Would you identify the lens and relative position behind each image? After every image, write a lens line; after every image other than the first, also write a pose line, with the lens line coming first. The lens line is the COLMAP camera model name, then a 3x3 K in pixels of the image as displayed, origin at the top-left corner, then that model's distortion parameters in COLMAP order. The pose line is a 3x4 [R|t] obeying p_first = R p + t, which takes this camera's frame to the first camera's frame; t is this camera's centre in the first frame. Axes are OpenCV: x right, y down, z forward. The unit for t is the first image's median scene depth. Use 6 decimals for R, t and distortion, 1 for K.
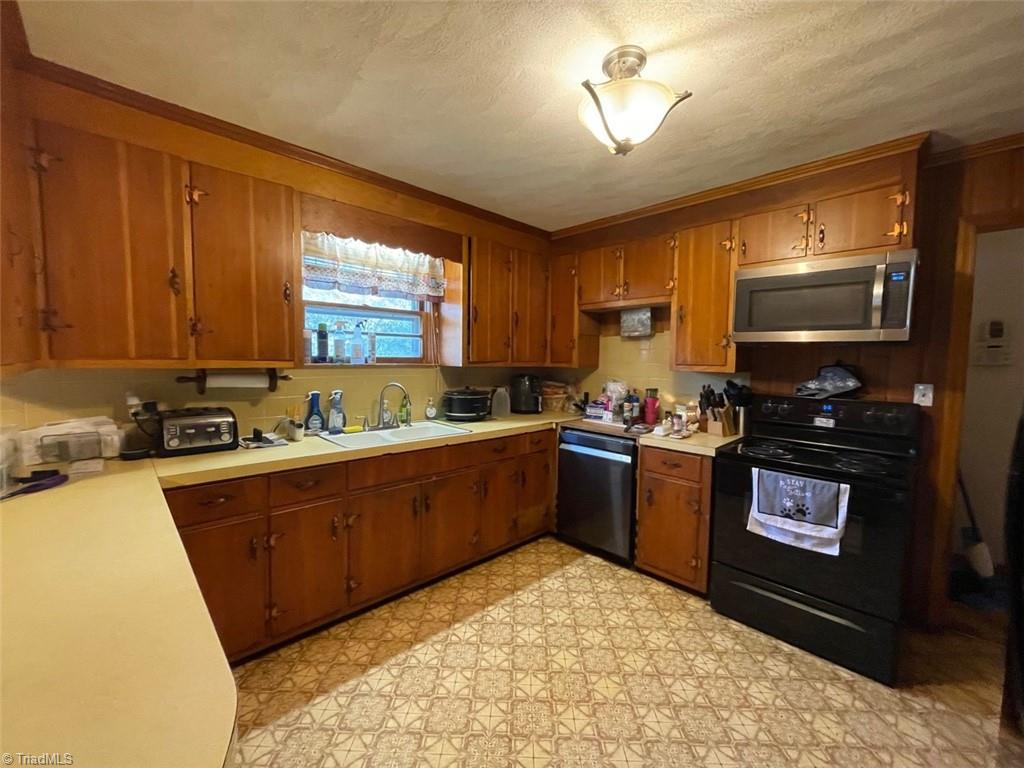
lens RADIAL K [[412.6, 0, 510.5], [0, 412.6, 381.3], [0, 0, 1]] dist [-0.002882, 0.000091]
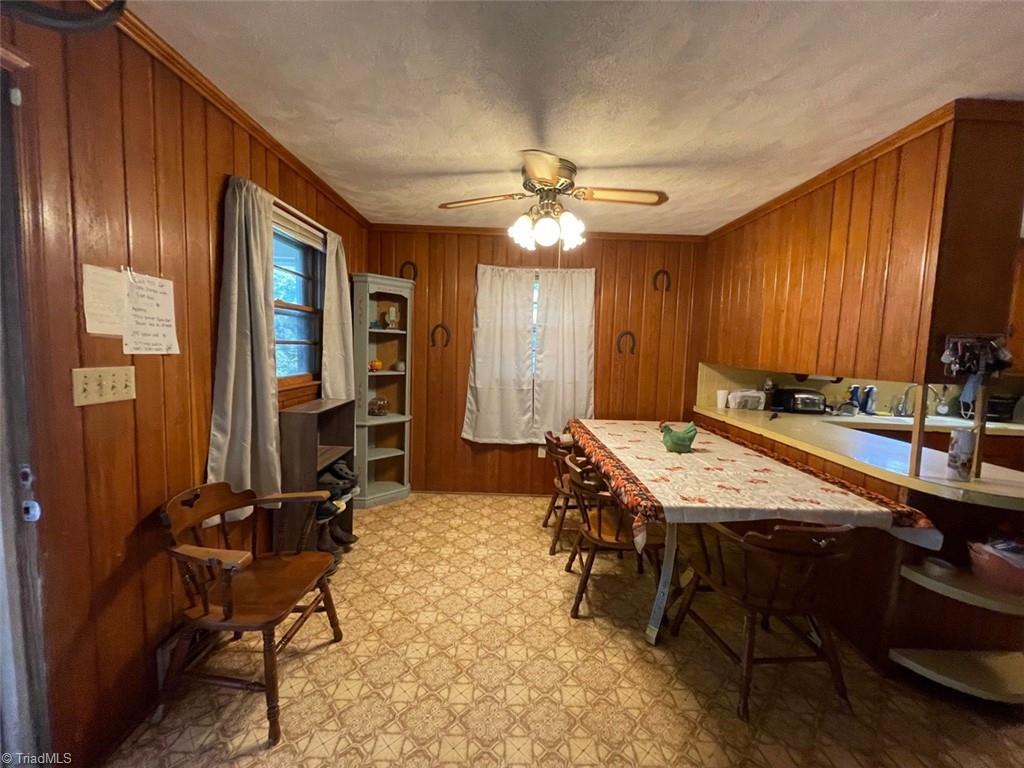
lens RADIAL K [[412.6, 0, 512.0], [0, 412.6, 380.2], [0, 0, 1]] dist [-0.002882, 0.000091]
pose [[0.722280, 0.067489, -0.688300, -0.370309], [-0.066760, 0.997383, 0.027739, 0.051665], [0.688371, 0.025916, 0.724896, -1.017567]]
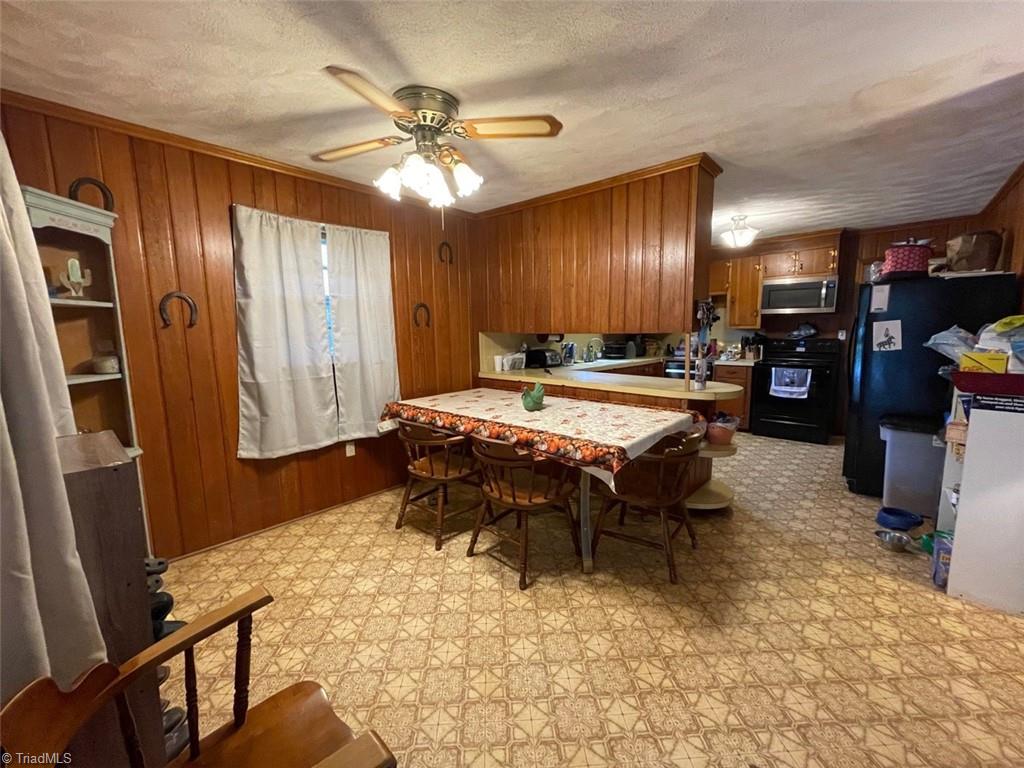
lens RADIAL K [[412.6, 0, 511.8], [0, 412.6, 380.9], [0, 0, 1]] dist [-0.002882, 0.000091]
pose [[0.997494, -0.035288, 0.061318, -0.932374], [0.031206, 0.997311, 0.066306, 0.073211], [-0.063493, -0.064227, 0.995913, -1.122659]]
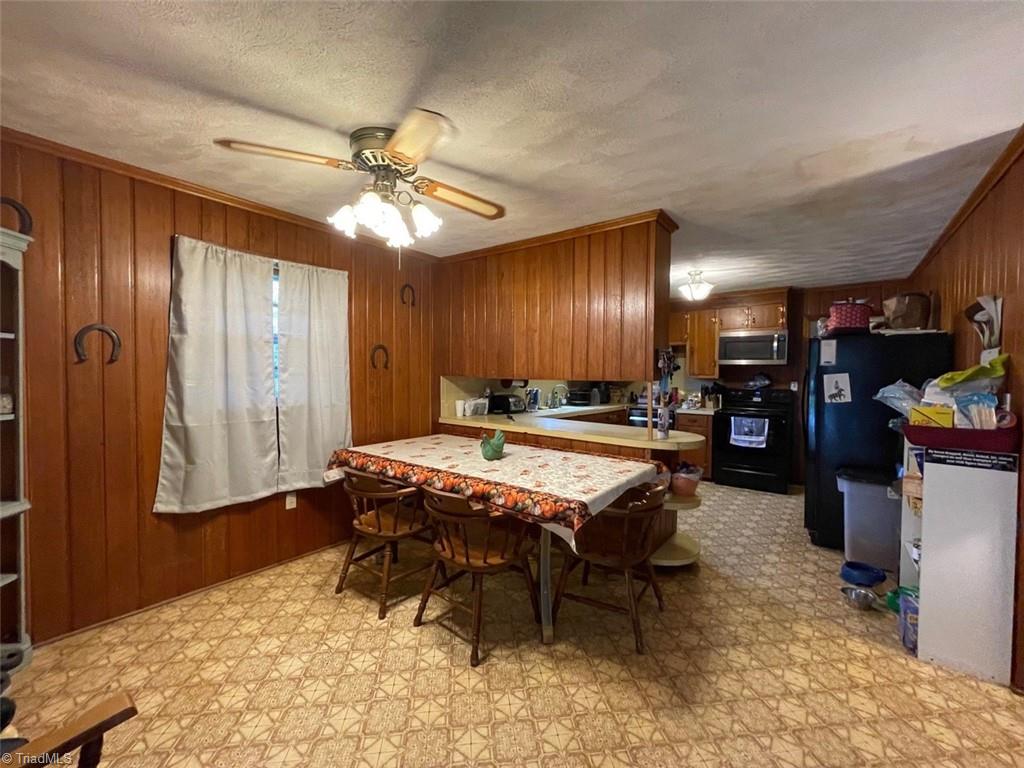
lens RADIAL K [[412.6, 0, 511.5], [0, 412.6, 381.3], [0, 0, 1]] dist [-0.002882, 0.000091]
pose [[0.990120, -0.007468, 0.140023, -0.905193], [0.012995, 0.999170, -0.038599, 0.069850], [-0.139619, 0.040037, 0.989396, -1.075256]]
